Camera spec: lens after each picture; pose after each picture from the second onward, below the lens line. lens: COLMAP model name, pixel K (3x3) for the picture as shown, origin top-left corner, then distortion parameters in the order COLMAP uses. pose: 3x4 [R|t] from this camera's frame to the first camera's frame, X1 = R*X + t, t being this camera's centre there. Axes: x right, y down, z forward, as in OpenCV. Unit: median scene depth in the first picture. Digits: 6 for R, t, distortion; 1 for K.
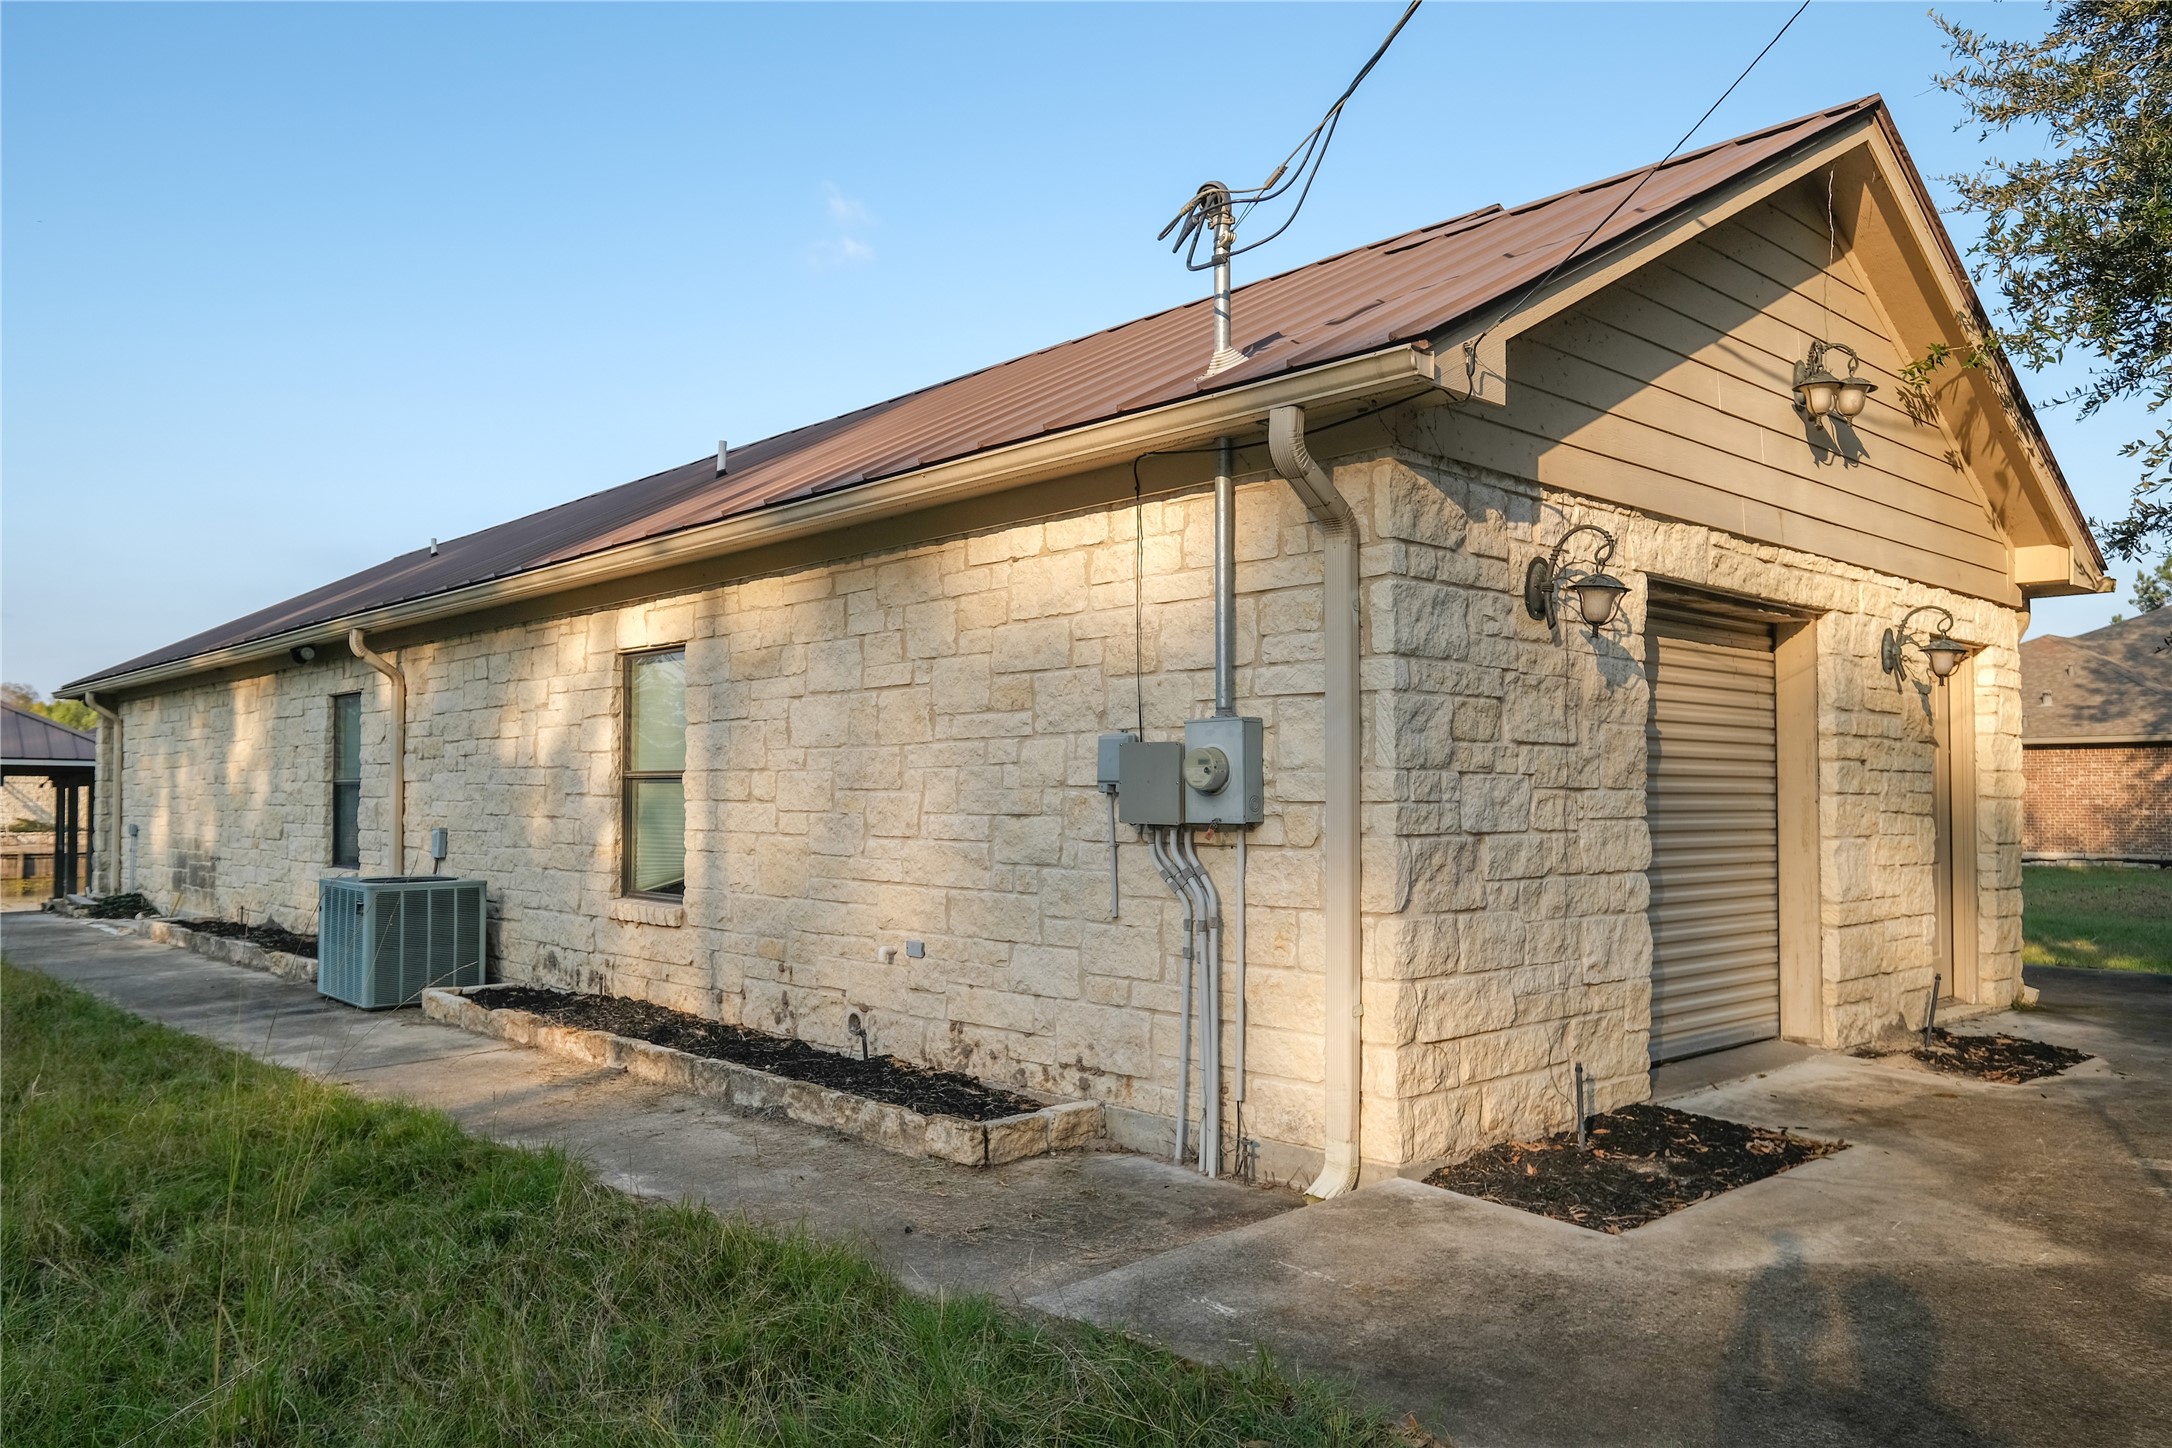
lens RADIAL K [[1560.1, 0, 1084.7], [0, 1560.1, 728.9], [0, 0, 1]] dist [0.002030, -0.005210]
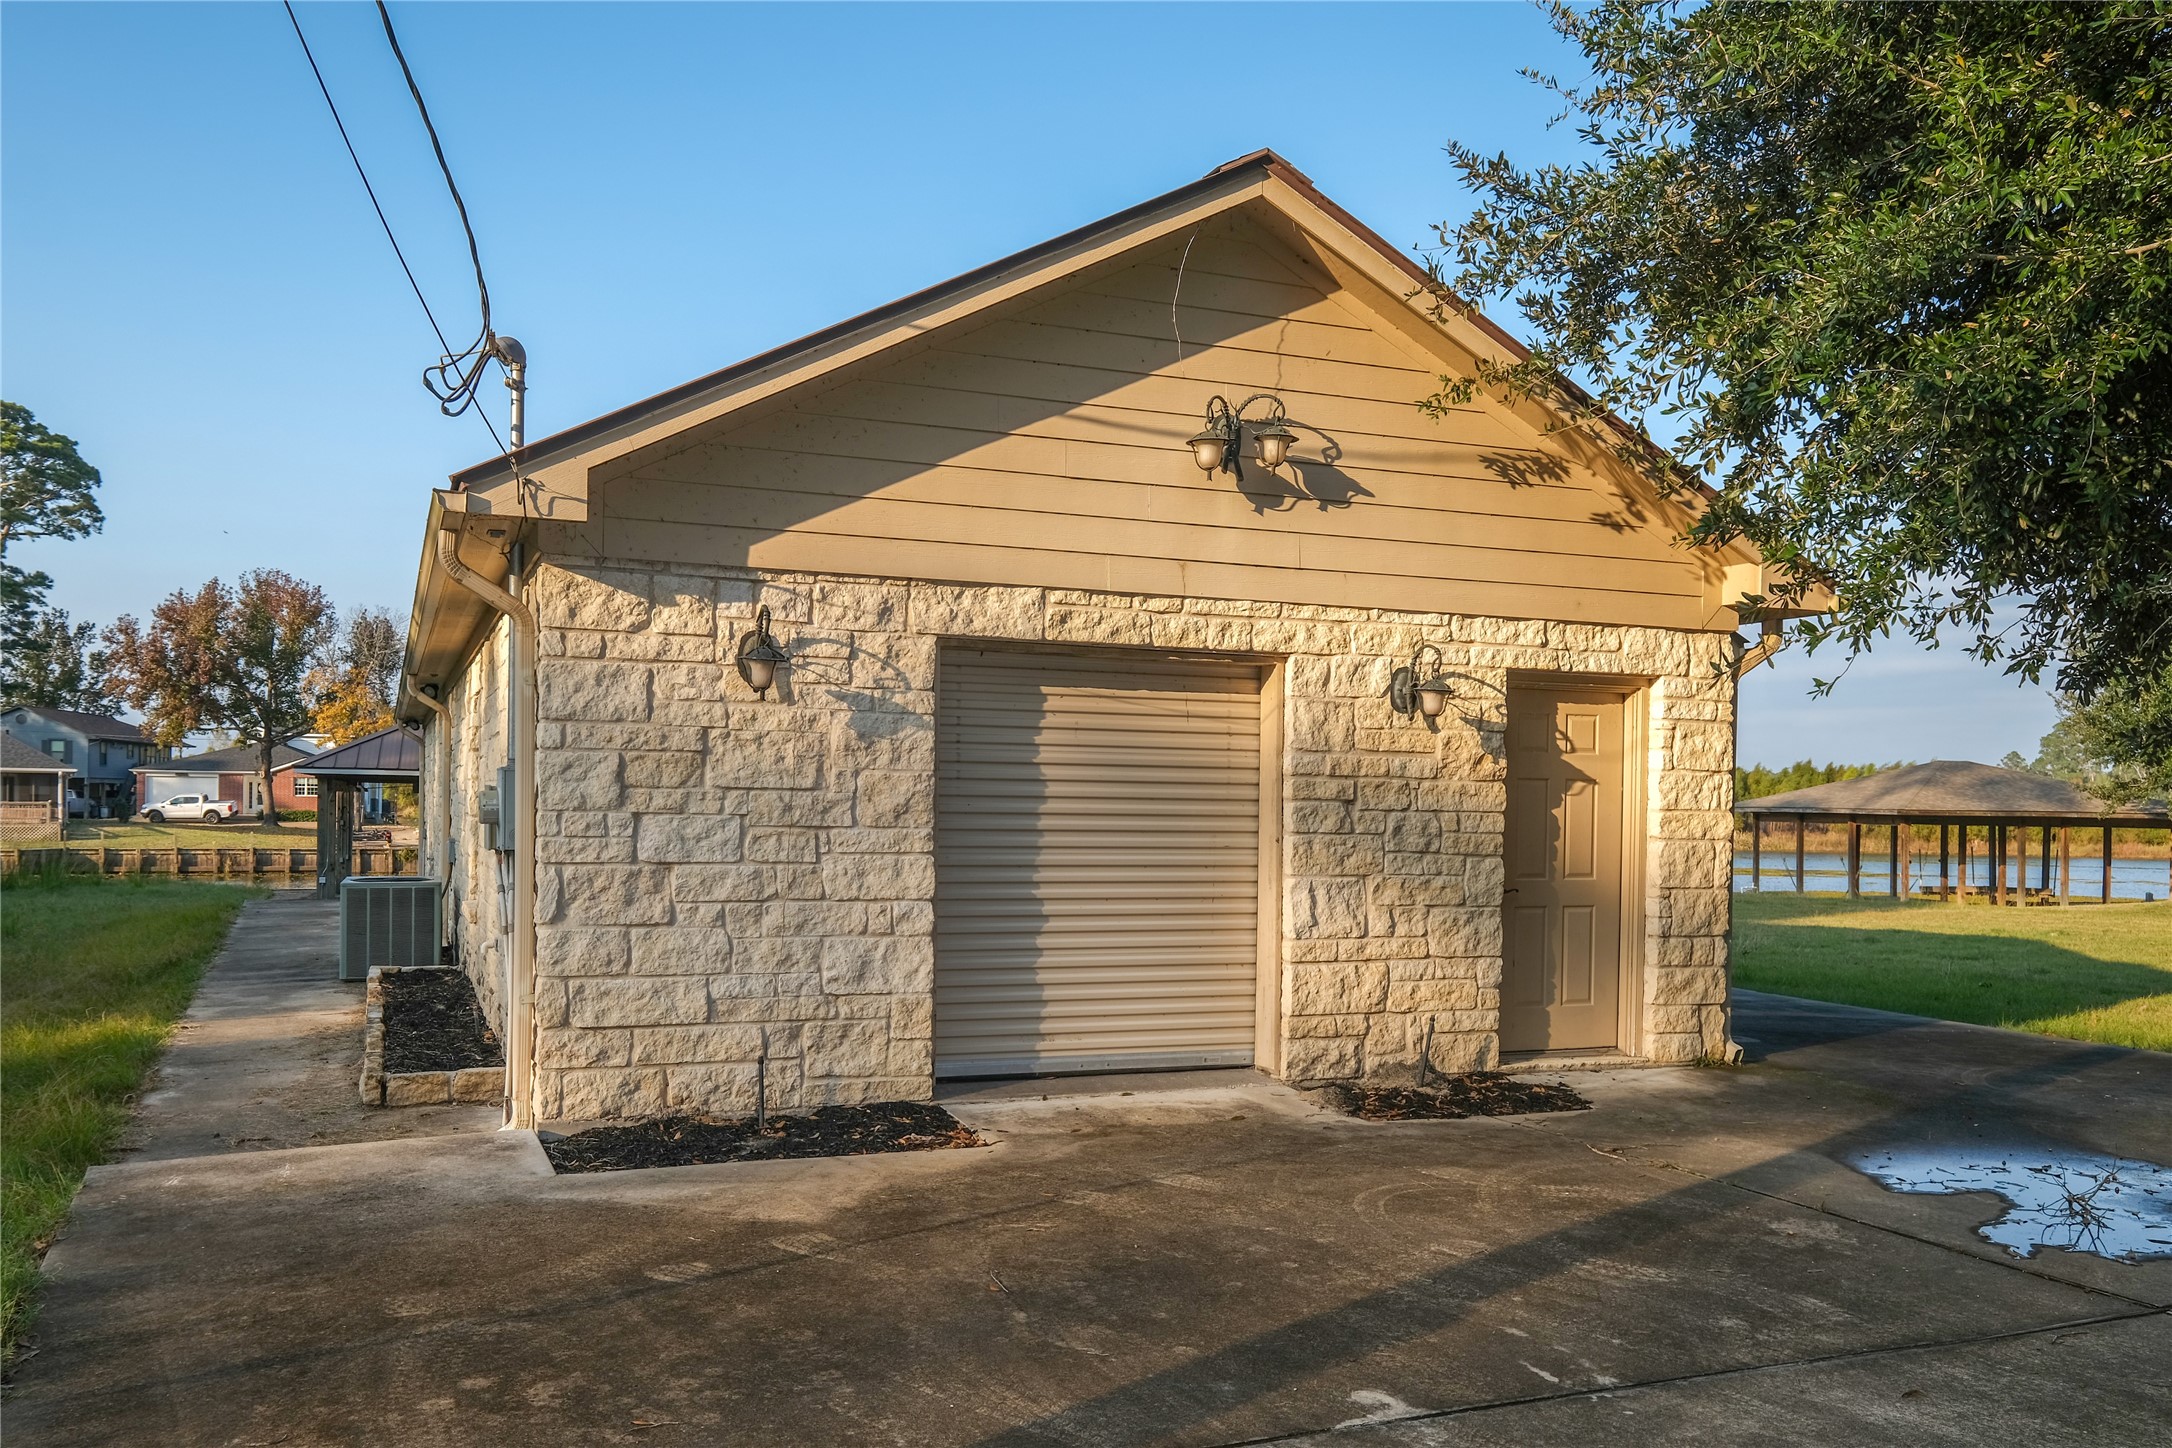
lens RADIAL K [[1689.3, 0, 1041.9], [0, 1689.3, 803.1], [0, 0, 1]] dist [0.015548, -0.000674]
pose [[0.933669, 0.011843, -0.357941, 0.977438], [0.002720, 0.999190, 0.040153, -0.031401], [0.358127, -0.038464, 0.932880, -0.125157]]
